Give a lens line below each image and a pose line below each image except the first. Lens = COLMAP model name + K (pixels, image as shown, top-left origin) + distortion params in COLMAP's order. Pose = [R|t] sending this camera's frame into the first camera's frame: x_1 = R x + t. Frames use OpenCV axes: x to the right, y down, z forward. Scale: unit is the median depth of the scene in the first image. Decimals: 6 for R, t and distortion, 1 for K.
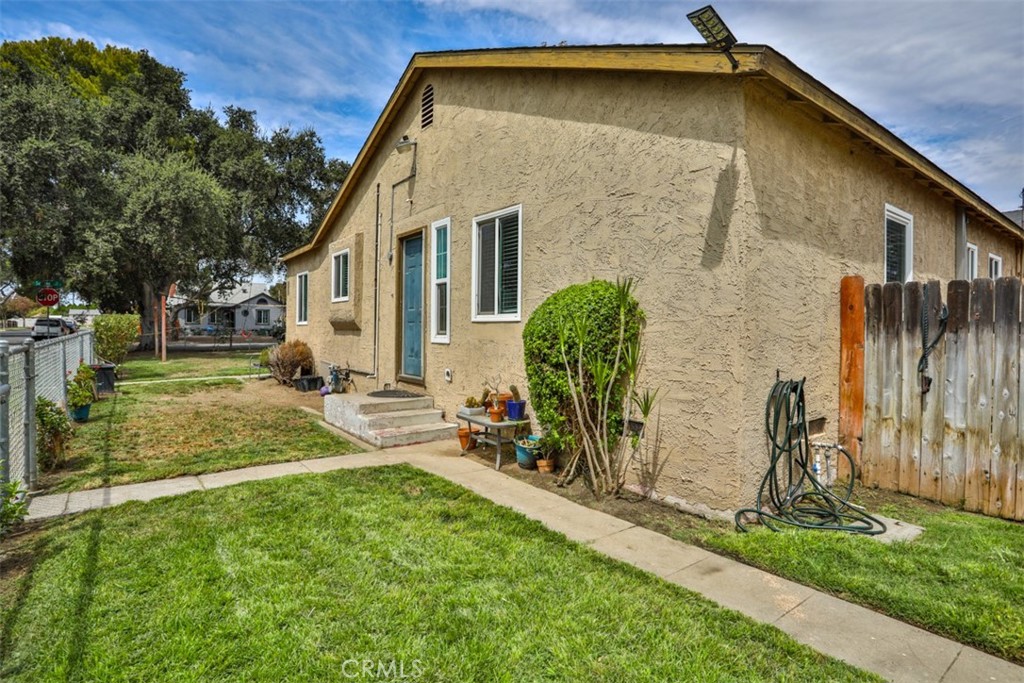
lens RADIAL K [[504.1, 0, 505.0], [0, 504.1, 335.1], [0, 0, 1]] dist [-0.029049, 0.005132]
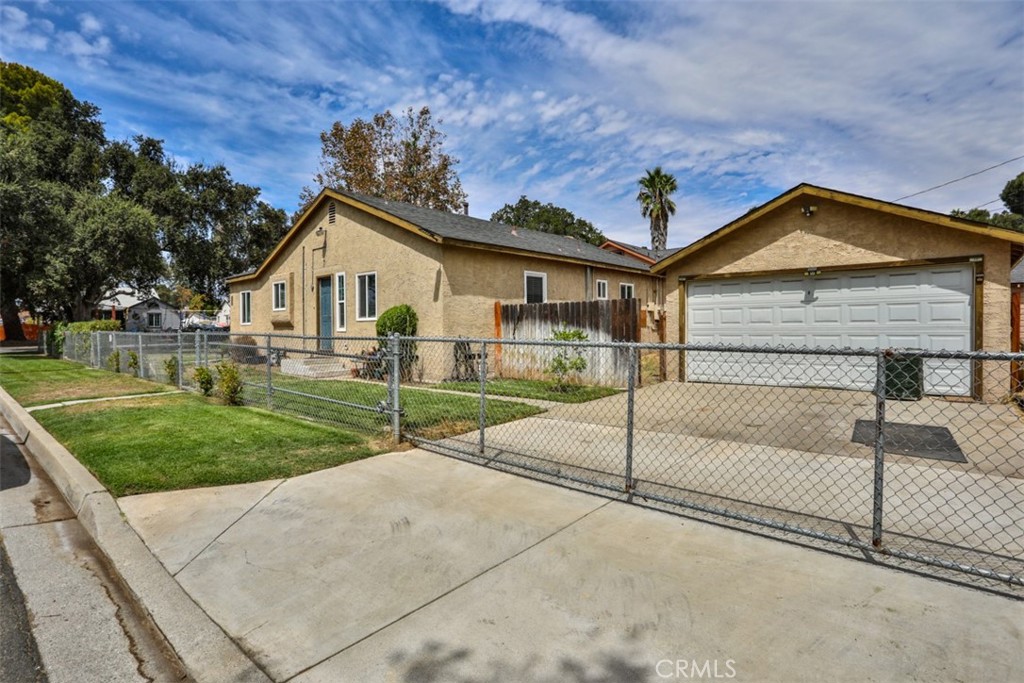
lens RADIAL K [[504.1, 0, 507.5], [0, 504.1, 338.8], [0, 0, 1]] dist [-0.029049, 0.005132]
pose [[0.978409, -0.021665, 0.205538, 0.067132], [0.019807, 0.999742, 0.011095, 0.021339], [-0.205725, -0.006784, 0.978586, -0.683109]]
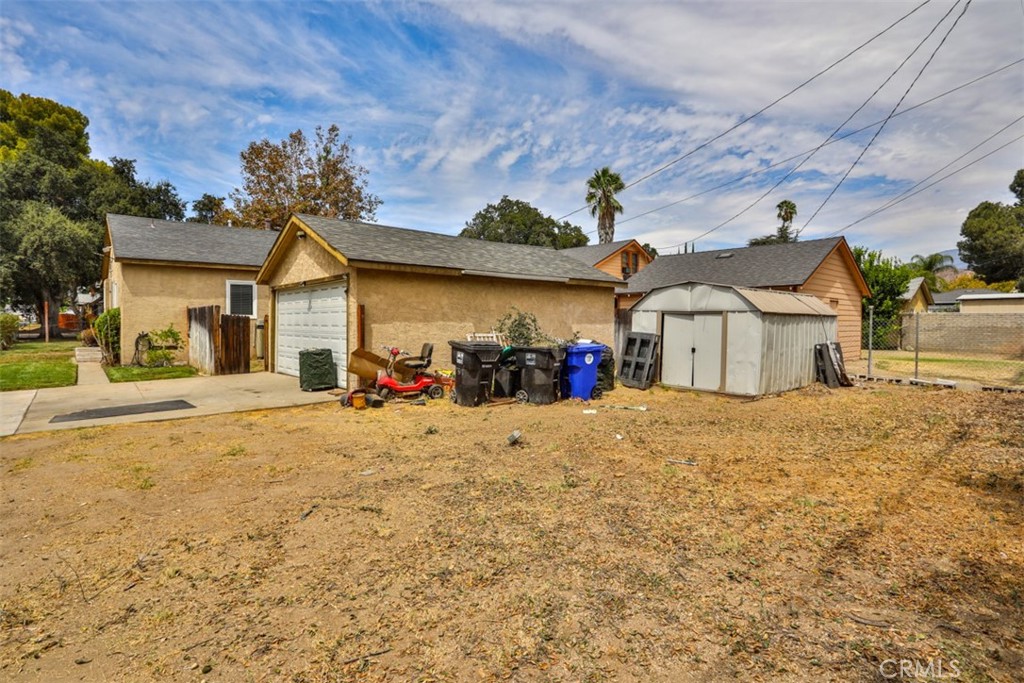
lens RADIAL K [[504.1, 0, 512.9], [0, 504.1, 336.3], [0, 0, 1]] dist [-0.029049, 0.005132]
pose [[0.997362, -0.005718, 0.072367, 1.015339], [0.004526, 0.999852, 0.016622, 0.017475], [-0.072451, -0.016250, 0.997240, -1.007307]]
